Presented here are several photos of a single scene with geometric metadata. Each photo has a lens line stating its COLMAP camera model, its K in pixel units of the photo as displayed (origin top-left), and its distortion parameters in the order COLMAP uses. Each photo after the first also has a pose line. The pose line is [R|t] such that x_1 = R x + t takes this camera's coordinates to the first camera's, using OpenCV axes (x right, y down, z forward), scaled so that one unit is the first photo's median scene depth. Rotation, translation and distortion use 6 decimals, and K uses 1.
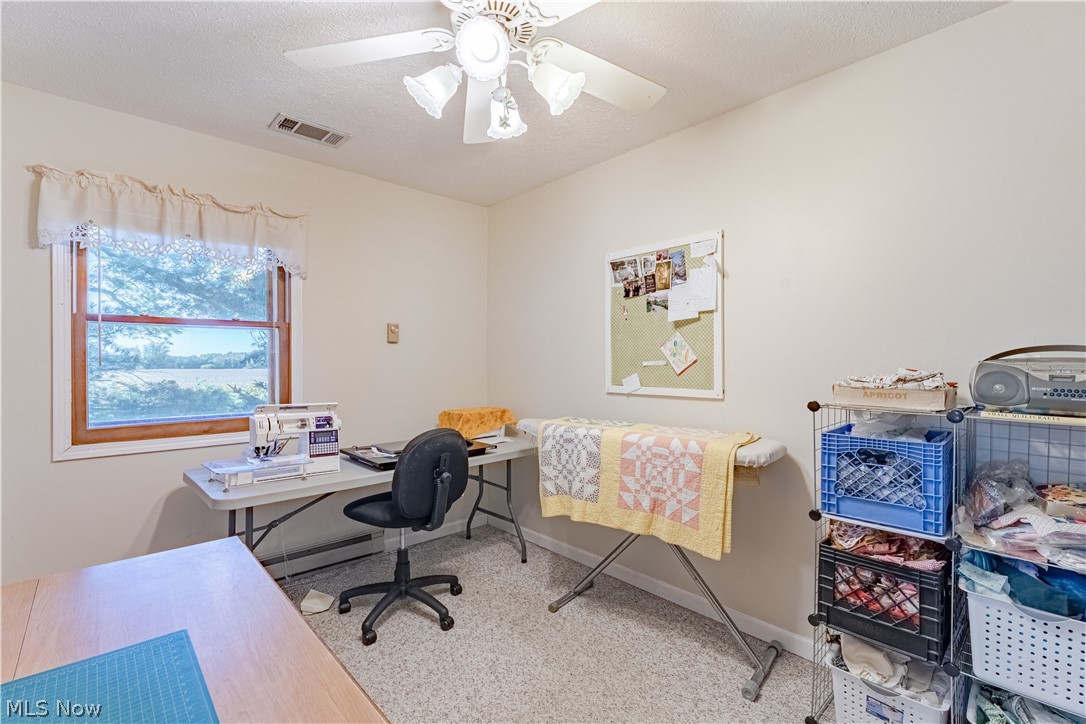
lens RADIAL K [[487.1, 0, 541.2], [0, 487.1, 366.1], [0, 0, 1]] dist [0.001251, -0.000008]
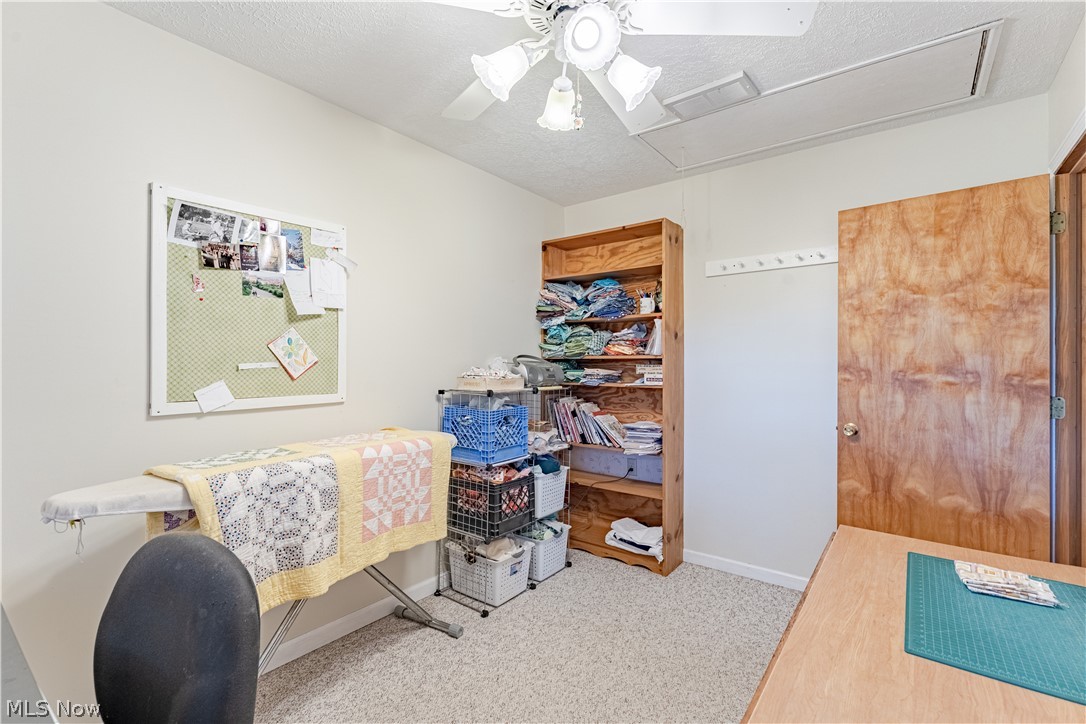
lens RADIAL K [[484.4, 0, 542.0], [0, 484.4, 358.5], [0, 0, 1]] dist [-0.001312, -0.000075]
pose [[-0.173832, 0.005628, 0.984759, -0.609920], [0.011973, 0.999922, -0.003601, -0.009705], [-0.984702, 0.011165, -0.173886, 0.741907]]
